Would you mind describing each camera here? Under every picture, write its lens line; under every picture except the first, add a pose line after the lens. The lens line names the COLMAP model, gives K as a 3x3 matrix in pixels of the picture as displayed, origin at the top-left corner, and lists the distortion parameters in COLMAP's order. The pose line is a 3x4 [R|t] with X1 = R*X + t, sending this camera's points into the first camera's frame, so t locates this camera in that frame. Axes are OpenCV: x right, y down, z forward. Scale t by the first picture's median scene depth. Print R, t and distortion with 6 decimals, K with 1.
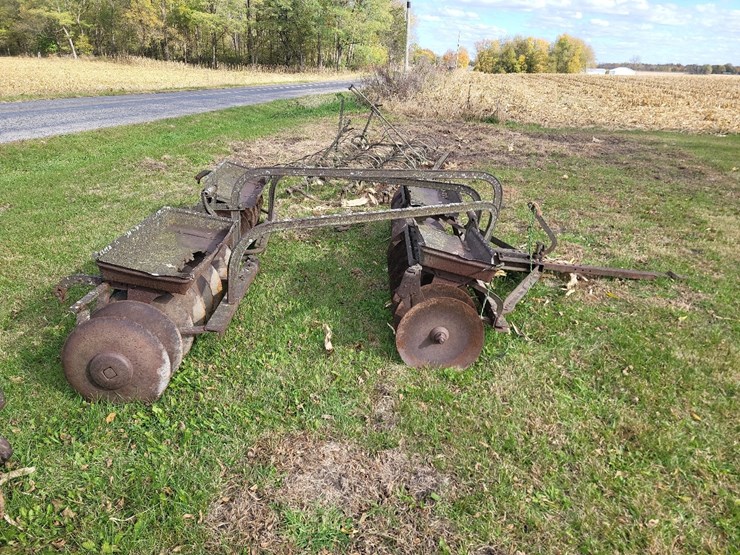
lens RADIAL K [[564.9, 0, 360.4], [0, 564.9, 267.8], [0, 0, 1]] dist [0.037930, -0.004321]
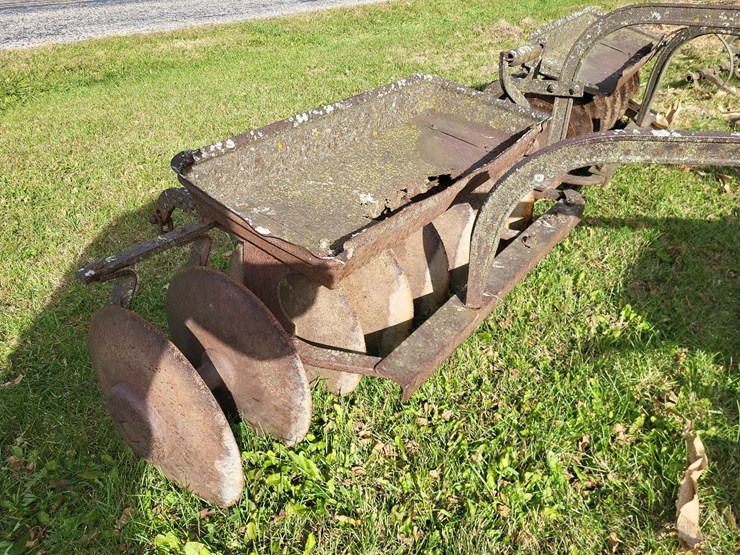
lens RADIAL K [[568.0, 0, 370.0], [0, 568.0, 277.5], [0, 0, 1]] dist [0.023020, -0.008217]
pose [[0.812946, 0.266513, -0.517774, -0.052493], [-0.157790, 0.956677, 0.244686, -0.043034], [0.560555, -0.117217, 0.819780, 0.455699]]
